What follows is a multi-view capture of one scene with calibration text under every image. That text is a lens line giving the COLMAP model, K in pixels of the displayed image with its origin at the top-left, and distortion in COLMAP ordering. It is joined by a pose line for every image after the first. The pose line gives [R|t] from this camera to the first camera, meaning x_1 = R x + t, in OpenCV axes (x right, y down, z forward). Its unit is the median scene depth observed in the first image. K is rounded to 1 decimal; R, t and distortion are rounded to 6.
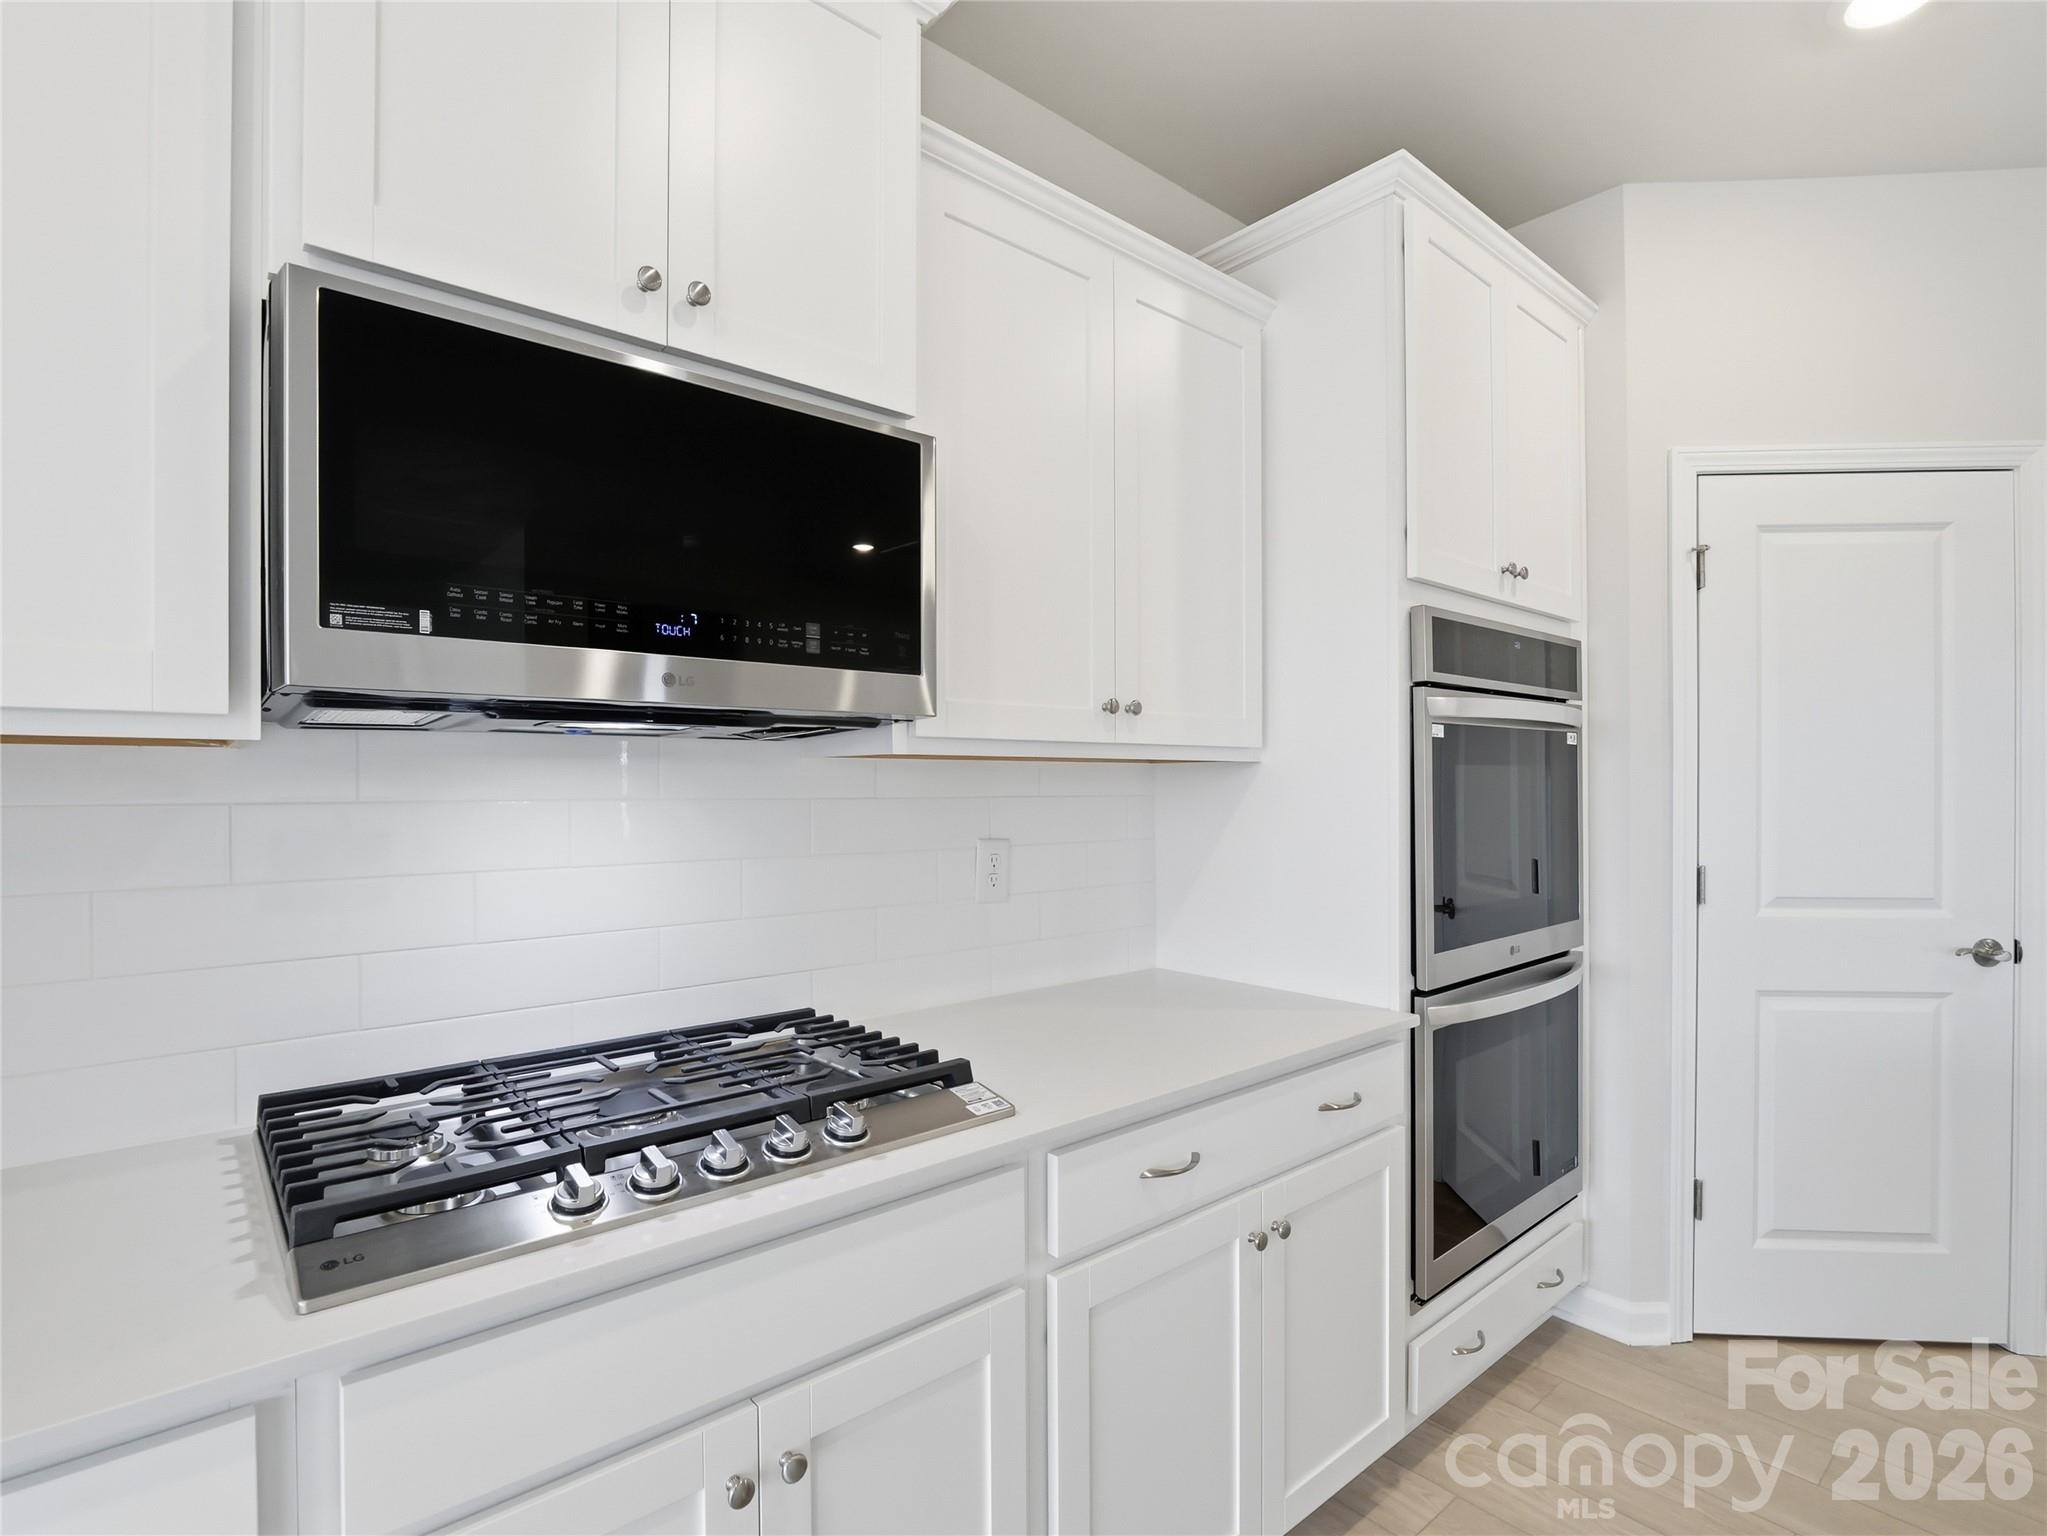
lens RADIAL K [[997.3, 0, 1008.4], [0, 997.3, 774.7], [0, 0, 1]] dist [-0.000964, -0.000394]
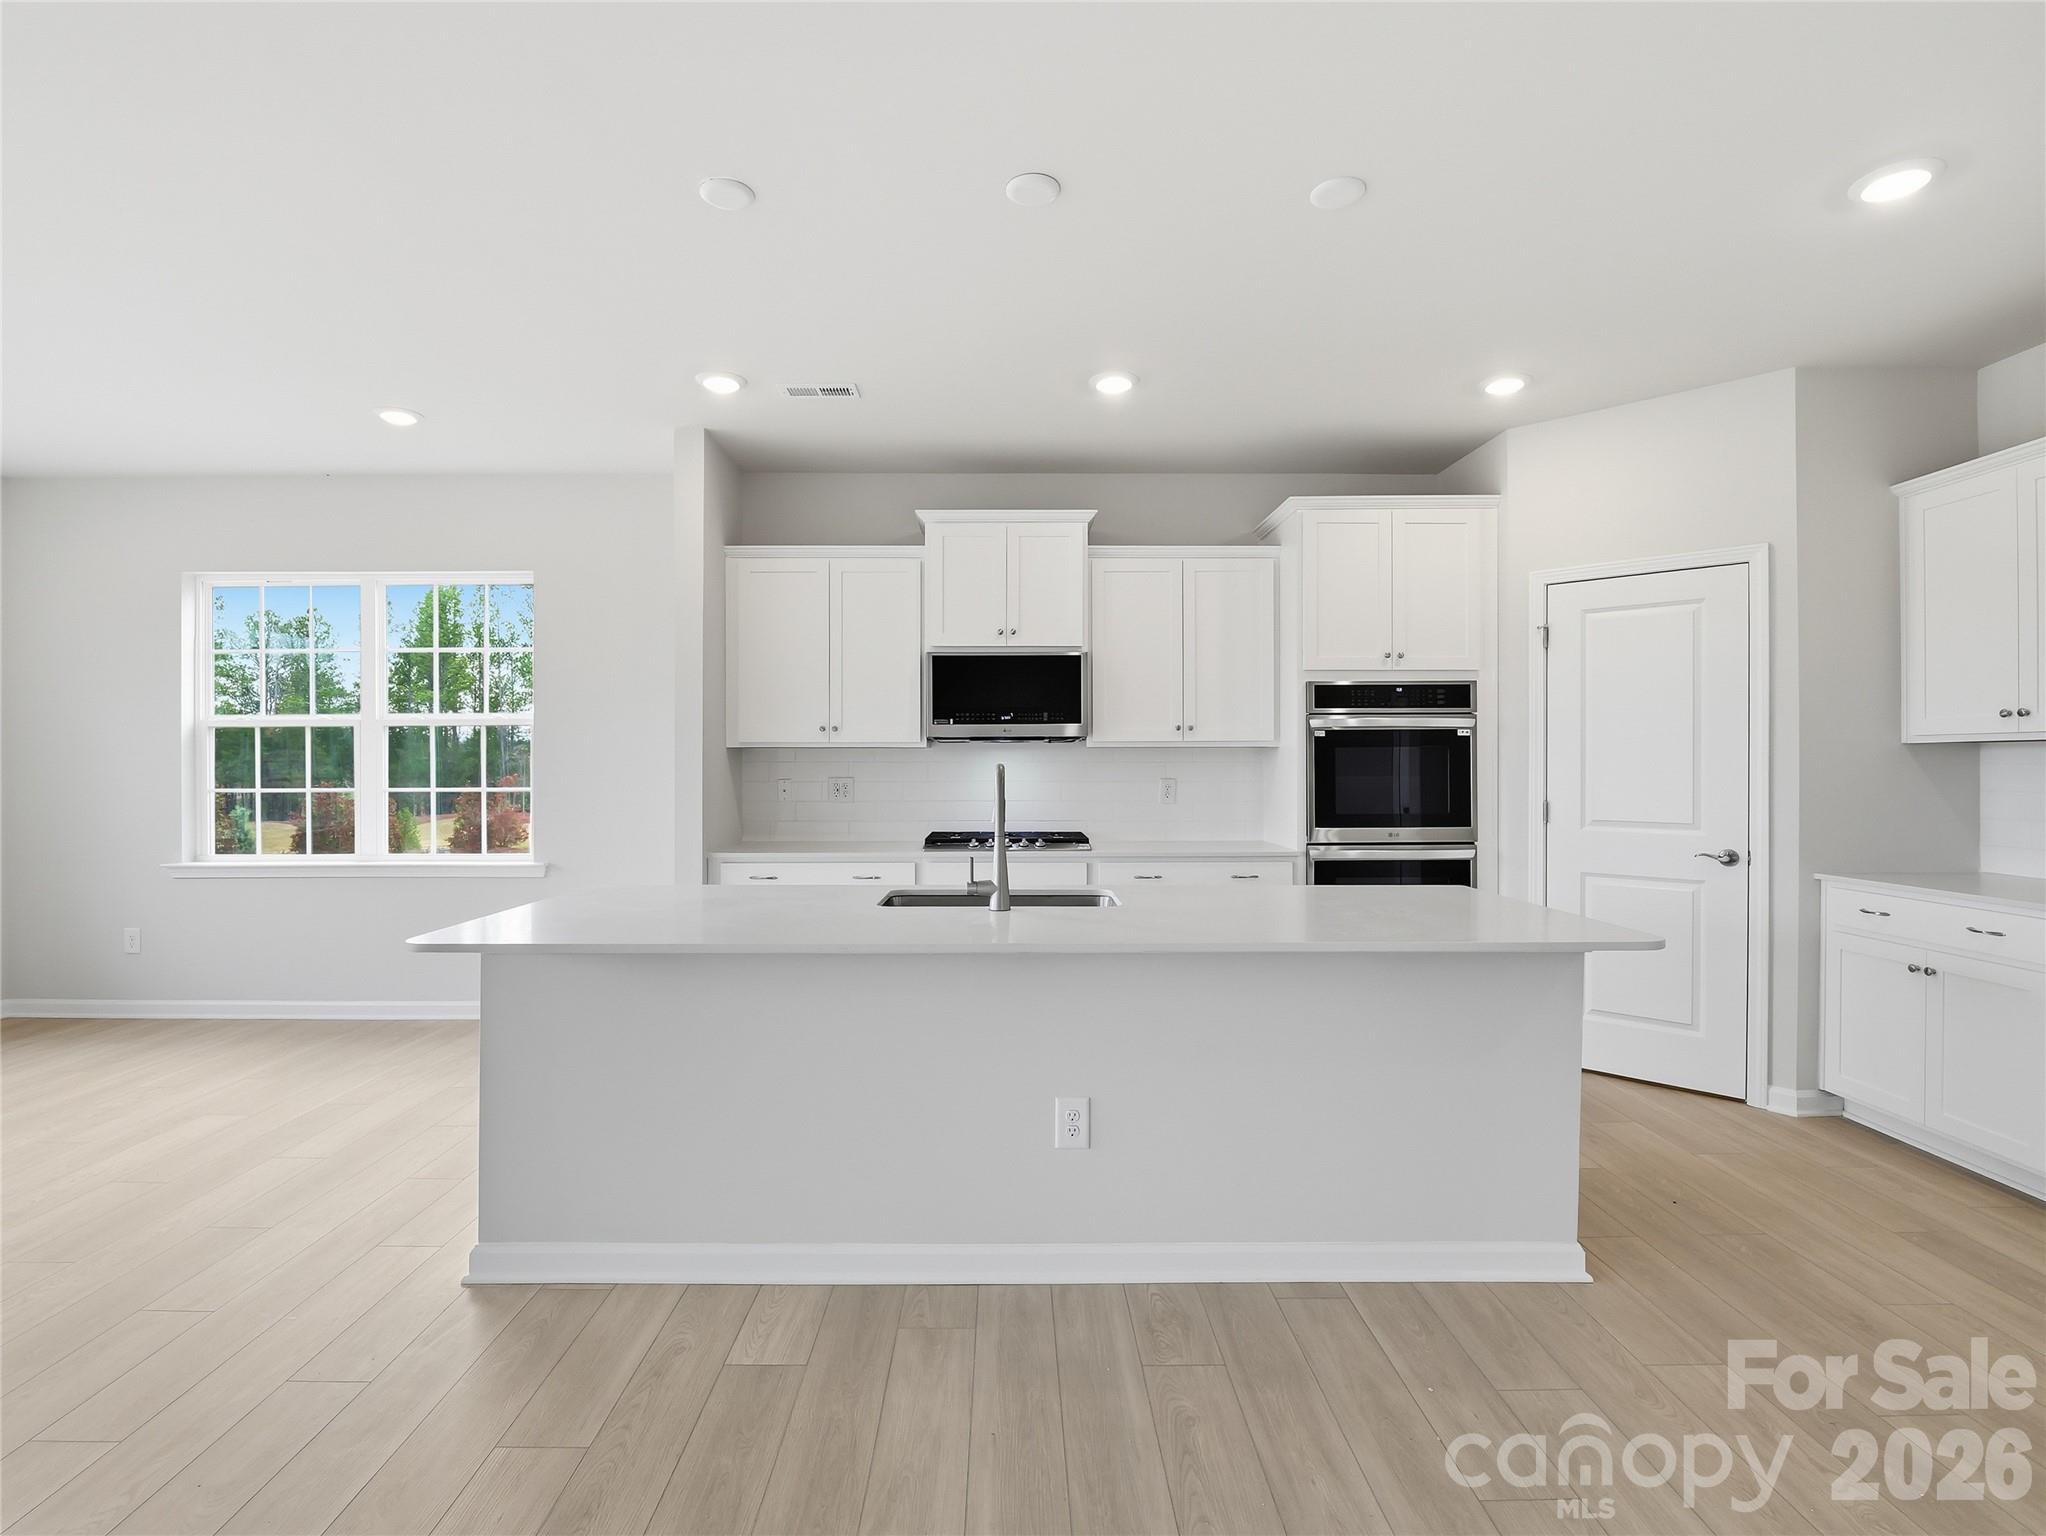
lens RADIAL K [[996.8, 0, 1007.9], [0, 996.8, 774.7], [0, 0, 1]] dist [-0.000964, -0.000394]
pose [[0.753445, 0.007641, -0.657467, 1.415877], [0.005484, 0.999825, 0.017905, 0.006044], [0.657488, -0.017095, 0.753271, -1.240472]]
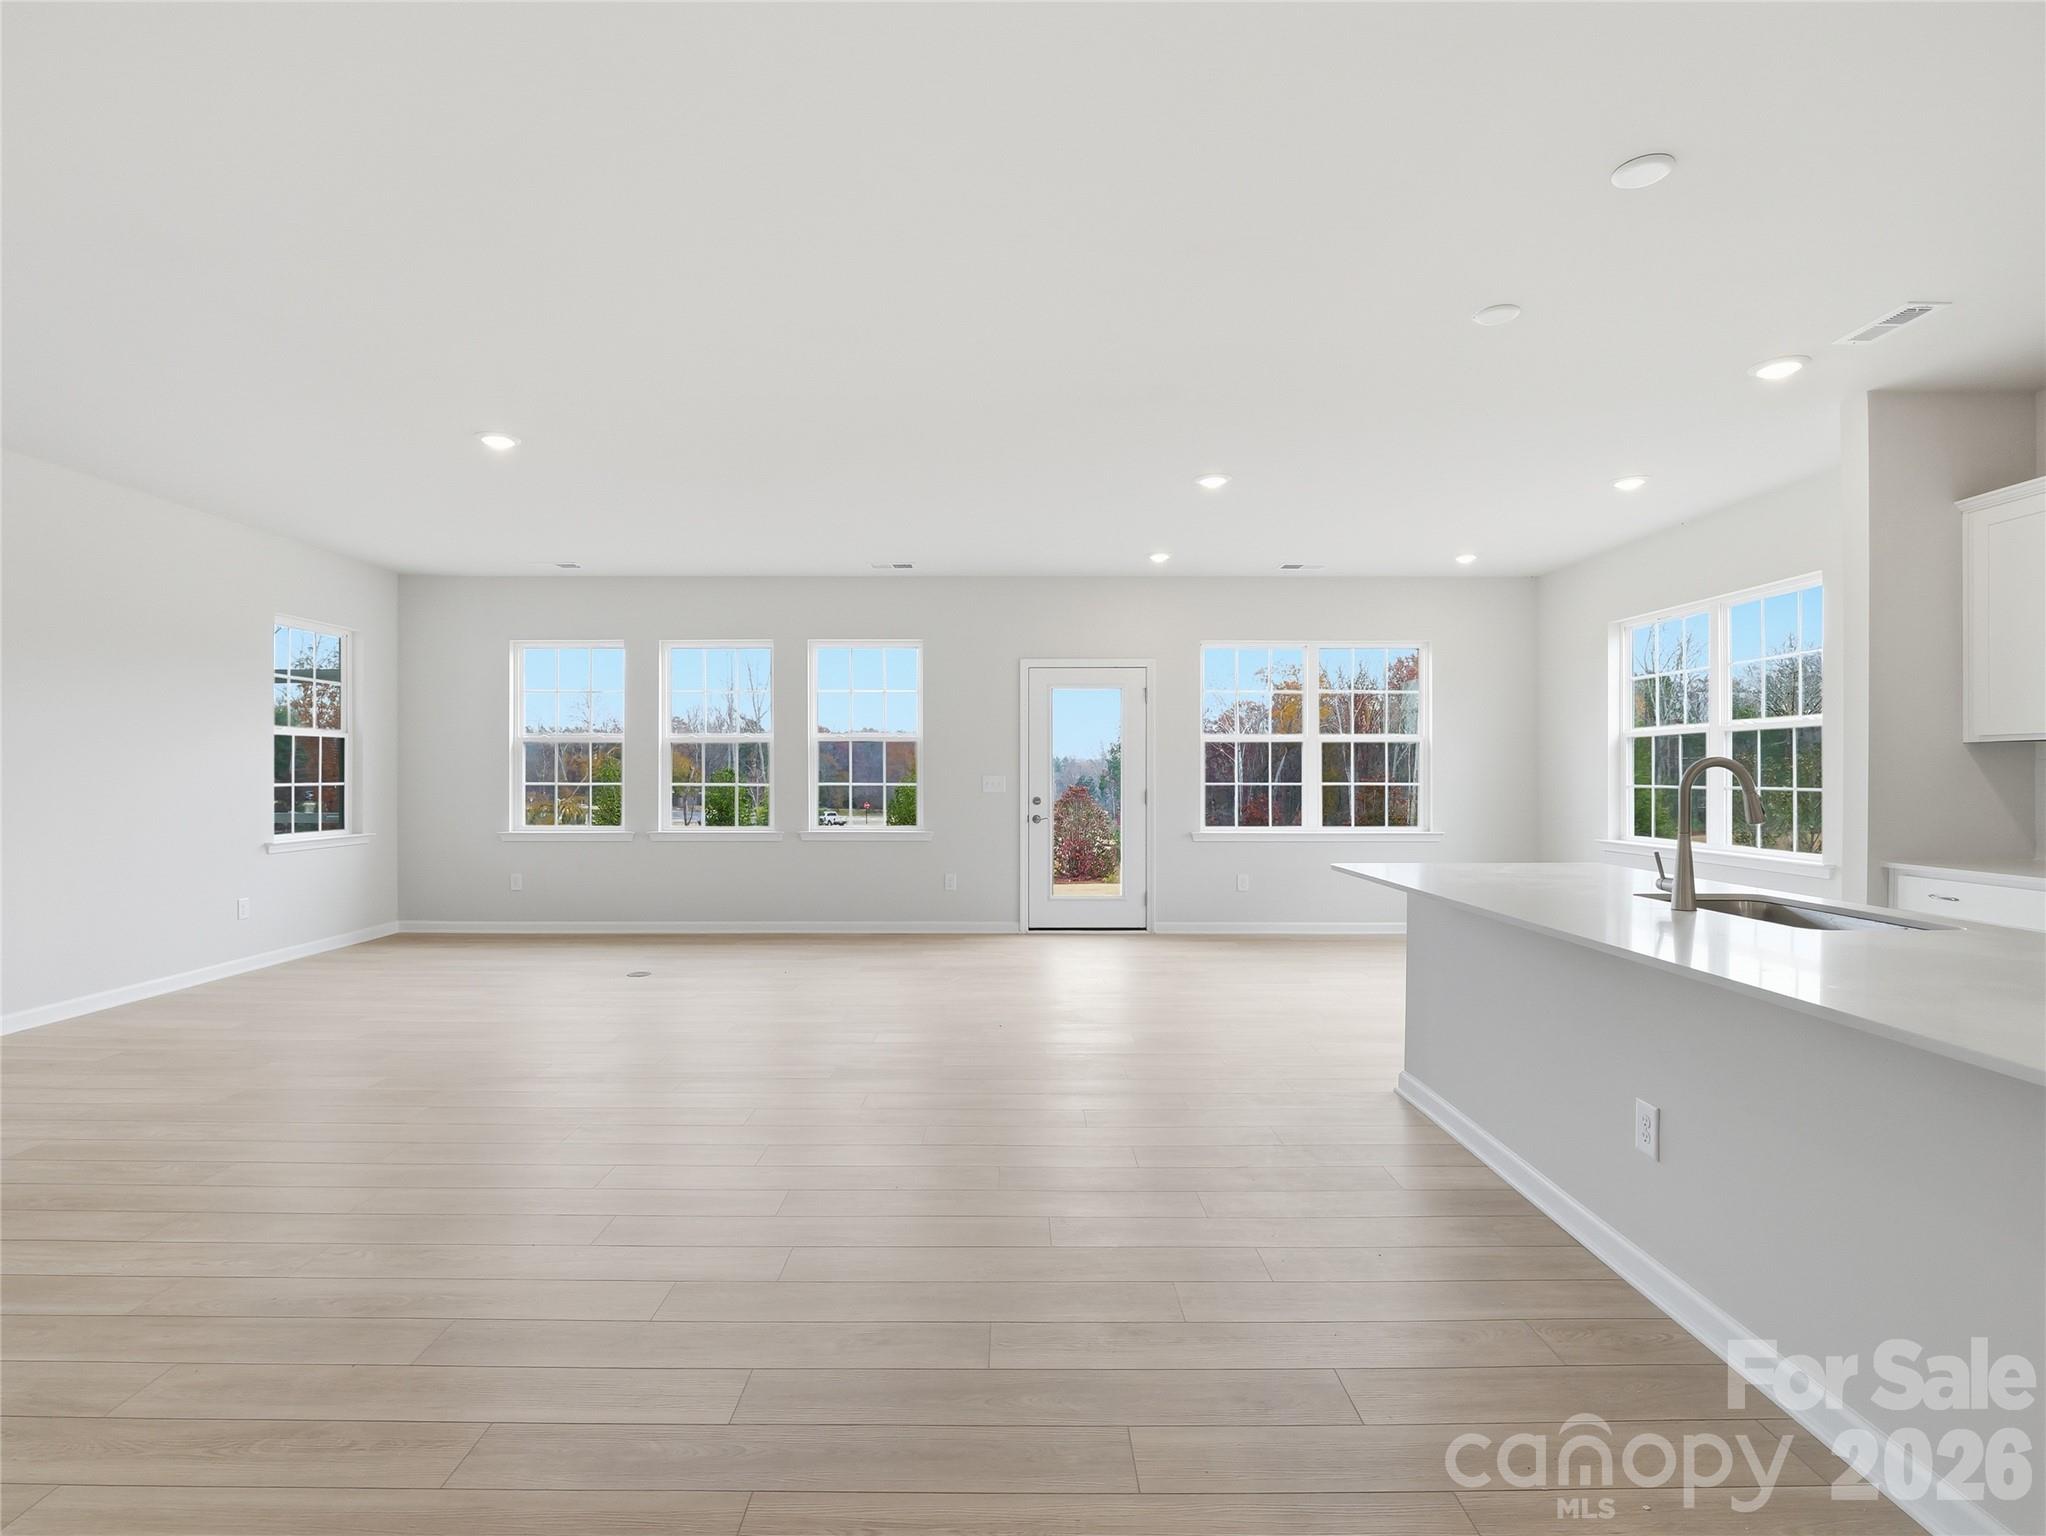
lens RADIAL K [[996.8, 0, 1007.9], [0, 996.8, 774.7], [0, 0, 1]] dist [-0.000964, -0.000394]
pose [[-0.649243, 0.003198, -0.760575, 2.119478], [0.008664, 0.999957, -0.003192, 0.036993], [0.760532, -0.008661, -0.649243, 0.025783]]
